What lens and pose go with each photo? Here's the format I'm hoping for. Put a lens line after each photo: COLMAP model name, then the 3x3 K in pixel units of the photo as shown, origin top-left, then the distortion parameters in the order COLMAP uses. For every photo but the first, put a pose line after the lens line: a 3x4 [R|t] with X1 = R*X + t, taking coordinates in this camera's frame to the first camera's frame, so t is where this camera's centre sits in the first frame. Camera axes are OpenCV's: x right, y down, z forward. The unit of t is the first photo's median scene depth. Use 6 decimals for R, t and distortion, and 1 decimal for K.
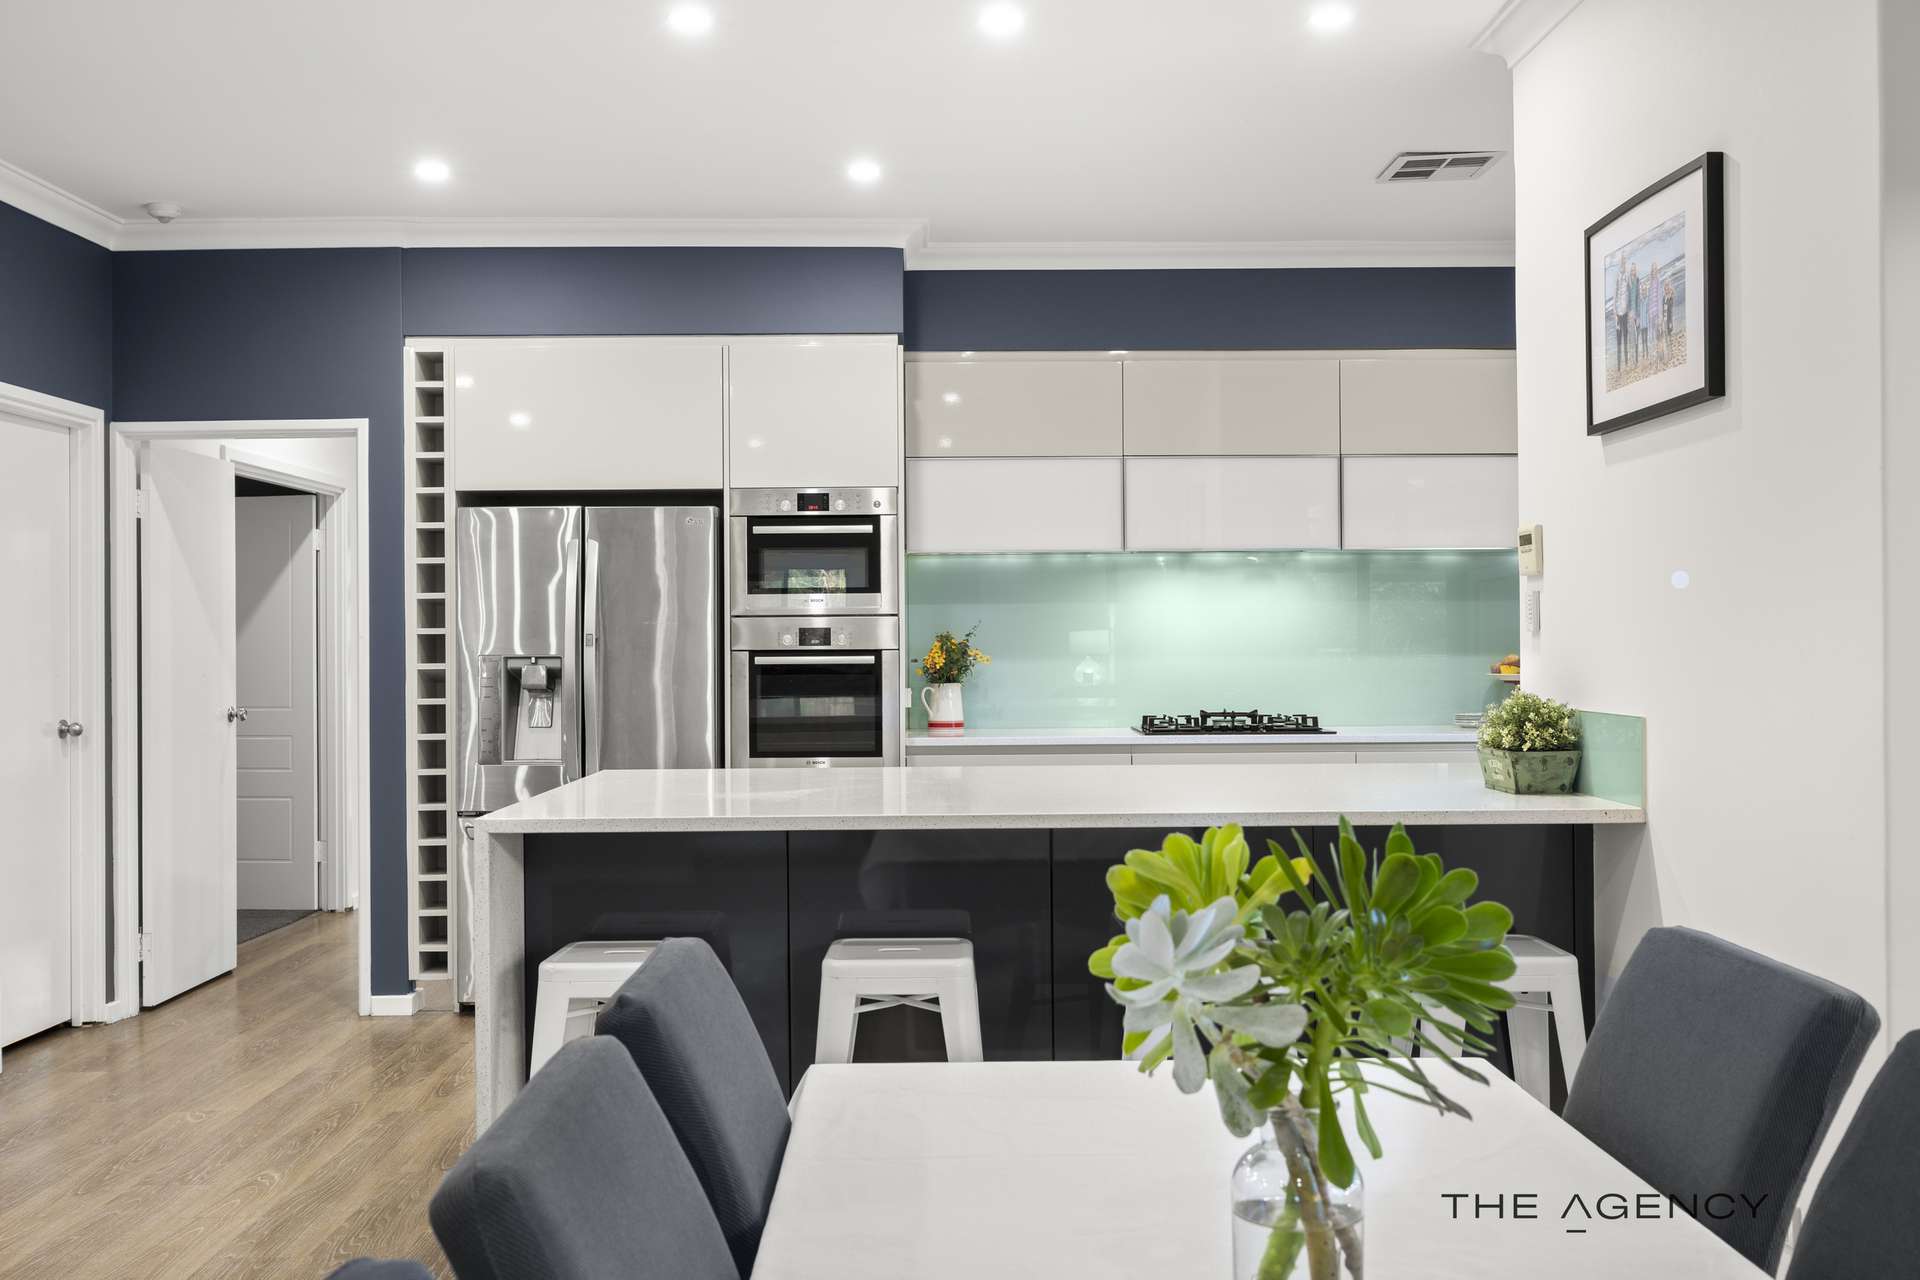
lens RADIAL K [[1817.0, 0, 957.3], [0, 1817.0, 632.9], [0, 0, 1]] dist [0.013418, 0.000000]
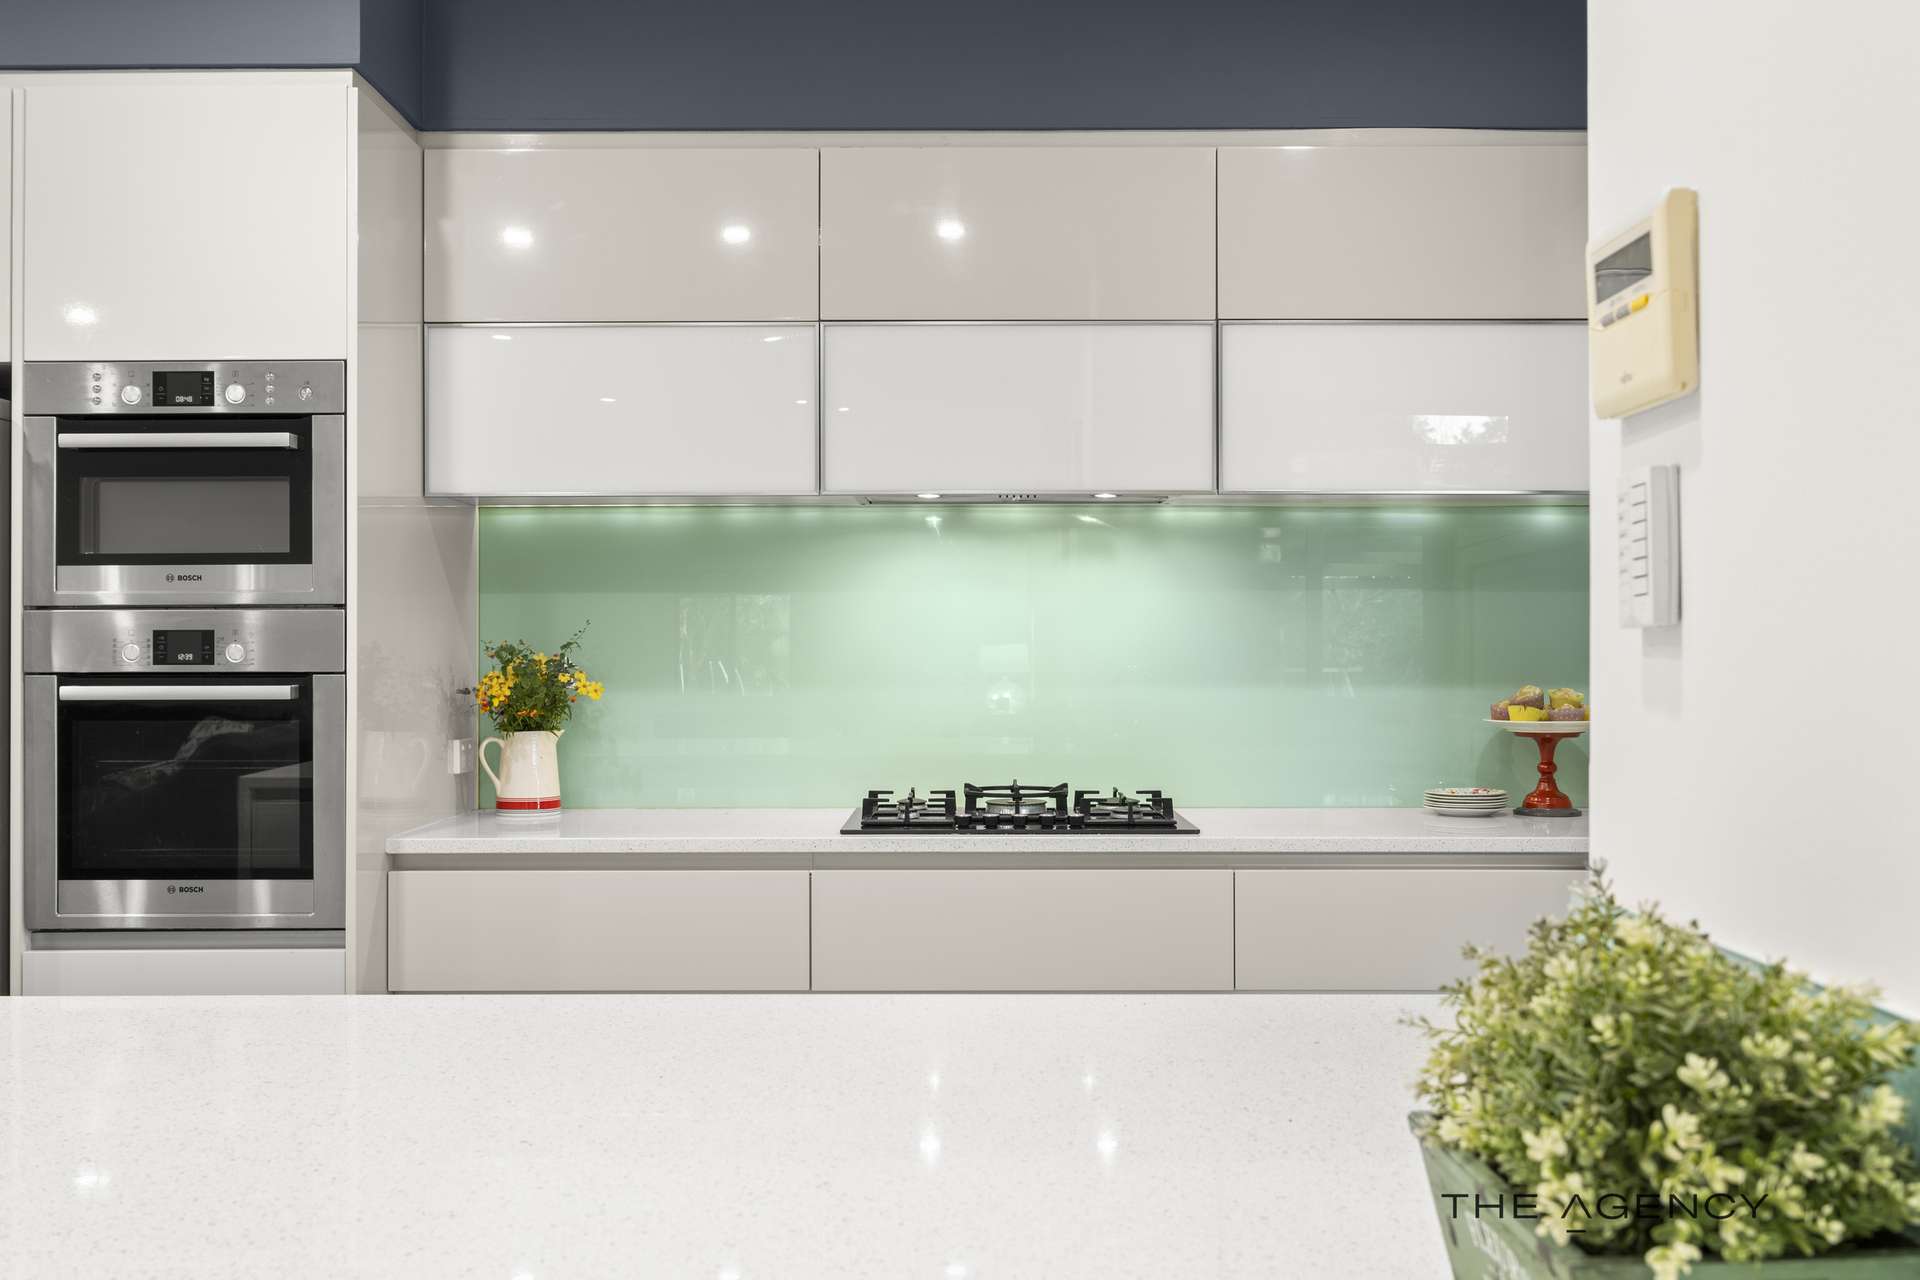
lens RADIAL K [[1737.6, 0, 953.9], [0, 1737.6, 649.3], [0, 0, 1]] dist [-0.030260, 0.033612]
pose [[0.999837, 0.004740, -0.017423, 0.150358], [-0.004747, 0.999989, -0.000399, 0.001856], [0.017421, 0.000482, 0.999848, 0.509267]]
